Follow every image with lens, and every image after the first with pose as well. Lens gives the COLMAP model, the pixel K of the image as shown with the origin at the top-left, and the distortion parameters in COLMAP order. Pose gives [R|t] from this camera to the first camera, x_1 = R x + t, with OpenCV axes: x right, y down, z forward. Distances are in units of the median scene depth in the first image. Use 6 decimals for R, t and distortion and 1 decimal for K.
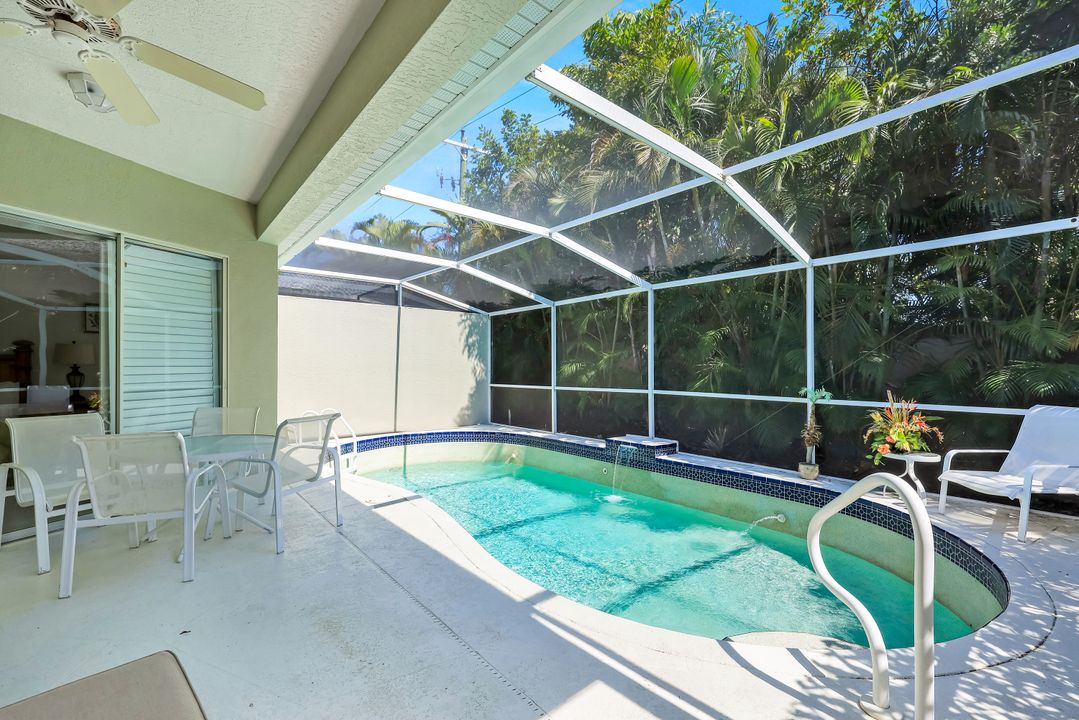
lens RADIAL K [[451.5, 0, 539.5], [0, 451.5, 360.0], [0, 0, 1]] dist [0.023730, -0.000091]
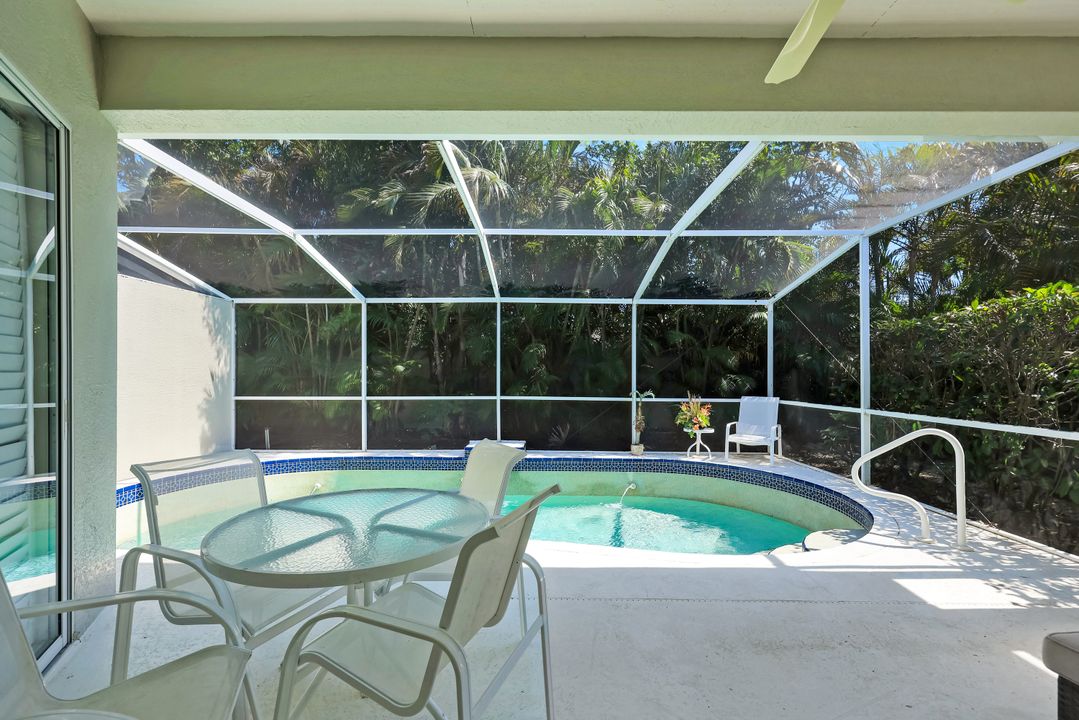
lens RADIAL K [[451.5, 0, 539.5], [0, 451.5, 360.0], [0, 0, 1]] dist [0.023730, -0.000091]
pose [[0.661338, 0.027920, 0.749569, -0.616407], [-0.018059, 0.999610, -0.021301, 0.002677], [-0.749871, 0.000551, 0.661584, 0.283639]]
